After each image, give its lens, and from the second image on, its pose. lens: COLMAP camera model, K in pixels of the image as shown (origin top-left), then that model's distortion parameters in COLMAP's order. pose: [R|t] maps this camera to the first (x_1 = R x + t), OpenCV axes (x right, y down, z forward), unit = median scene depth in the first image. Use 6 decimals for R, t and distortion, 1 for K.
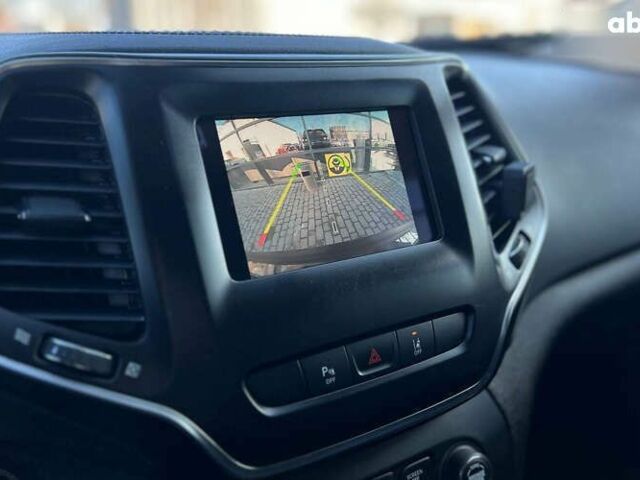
lens RADIAL K [[601.6, 0, 321.0], [0, 601.6, 236.6], [0, 0, 1]] dist [0.058407, 0.000000]
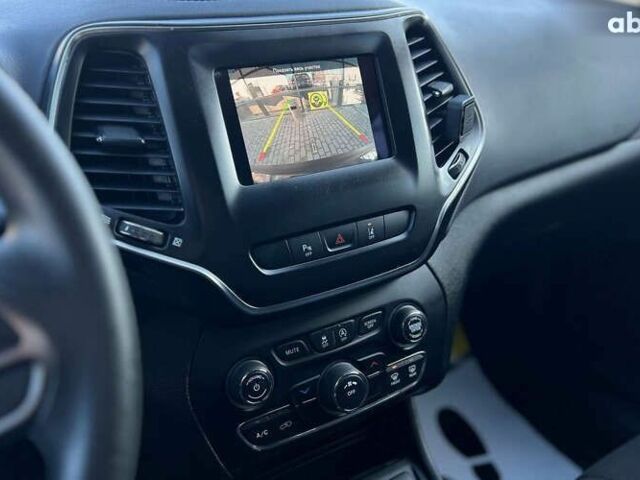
lens RADIAL K [[601.6, 0, 323.1], [0, 601.6, 245.1], [0, 0, 1]] dist [0.058407, 0.000000]
pose [[0.999864, 0.013824, -0.008967, 0.059703], [-0.012119, 0.985680, 0.168188, -0.028431], [0.011164, -0.168056, 0.985714, -0.412006]]
